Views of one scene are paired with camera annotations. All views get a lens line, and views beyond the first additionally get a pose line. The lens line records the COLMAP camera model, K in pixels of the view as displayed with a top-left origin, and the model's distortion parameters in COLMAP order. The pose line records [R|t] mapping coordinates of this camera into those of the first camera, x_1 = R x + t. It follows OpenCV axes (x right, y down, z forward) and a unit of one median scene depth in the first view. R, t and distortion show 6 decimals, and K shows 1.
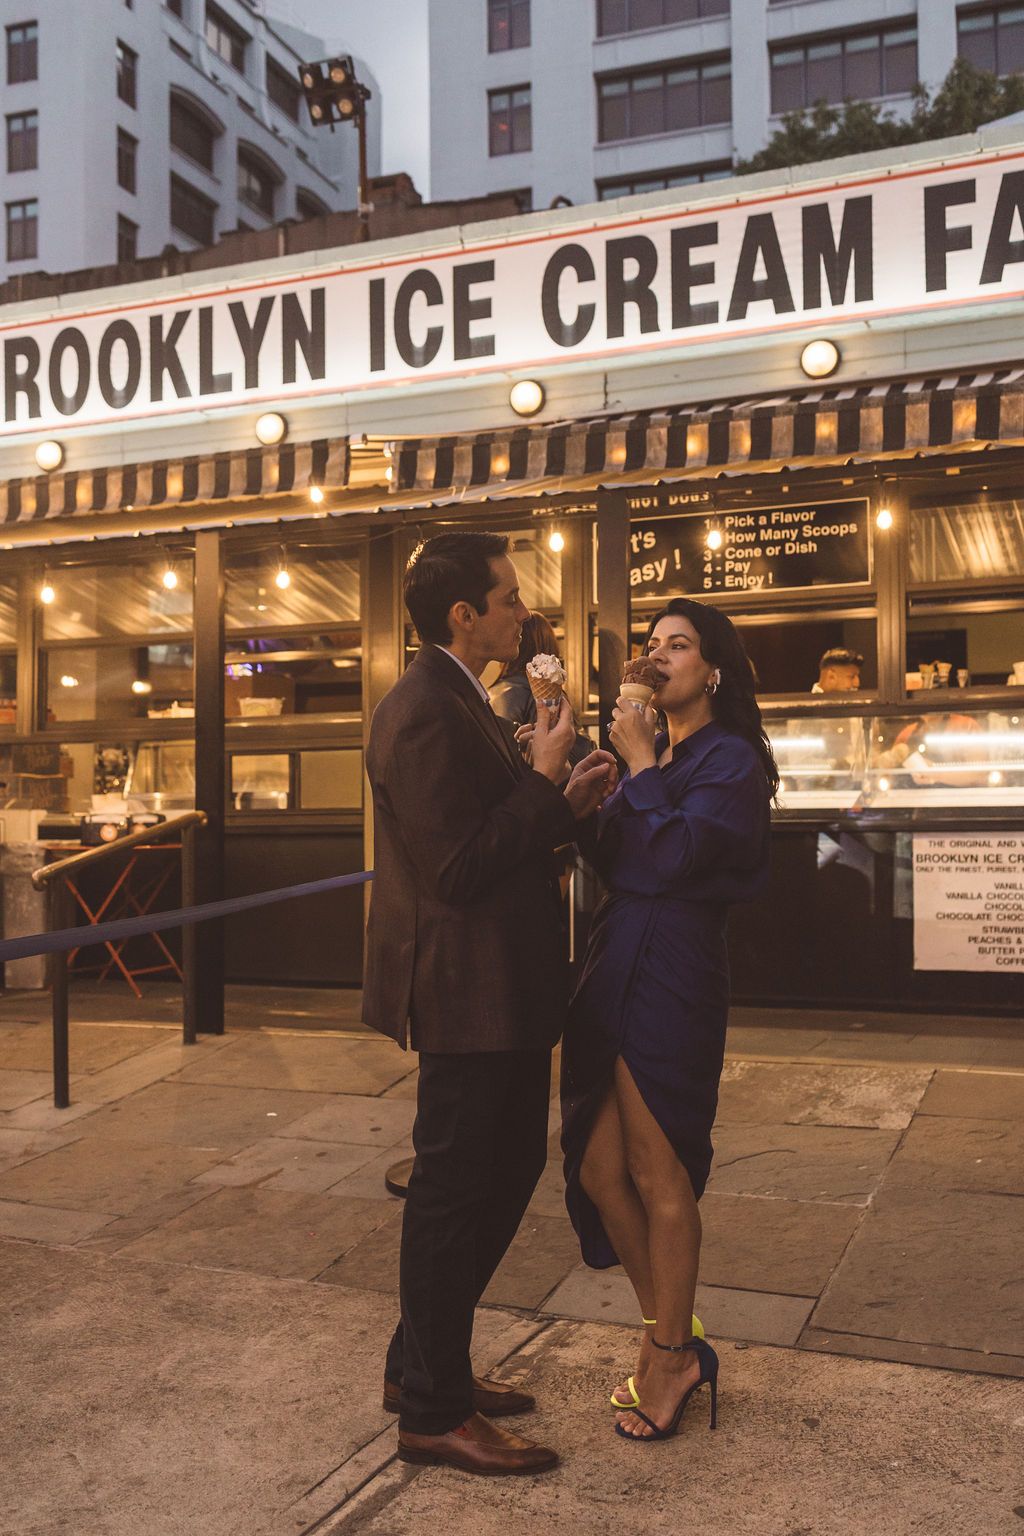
lens RADIAL K [[1525.0, 0, 512.0], [0, 1525.0, 768.0], [0, 0, 1]] dist [0.232608, 0.003150]
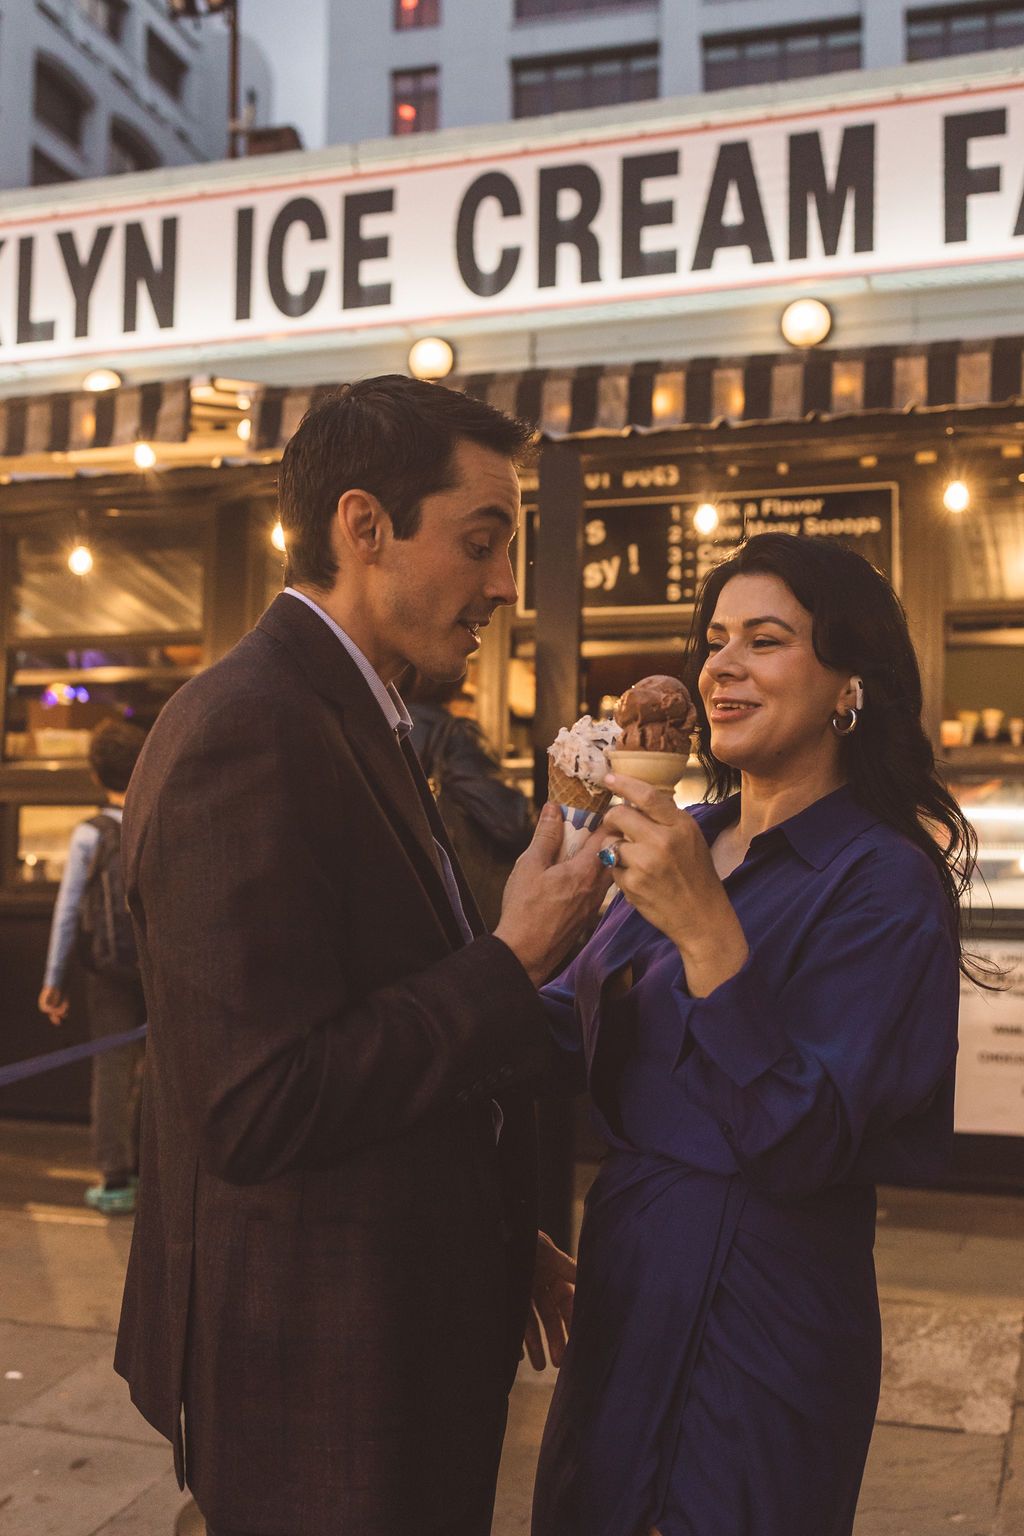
lens RADIAL K [[1563.6, 0, 512.0], [0, 1563.6, 768.0], [0, 0, 1]] dist [0.036158, 0.001532]
pose [[0.996912, 0.028116, 0.073327, -0.002649], [-0.025870, 0.999172, -0.031403, -0.008912], [-0.074149, 0.029409, 0.996813, 0.222470]]
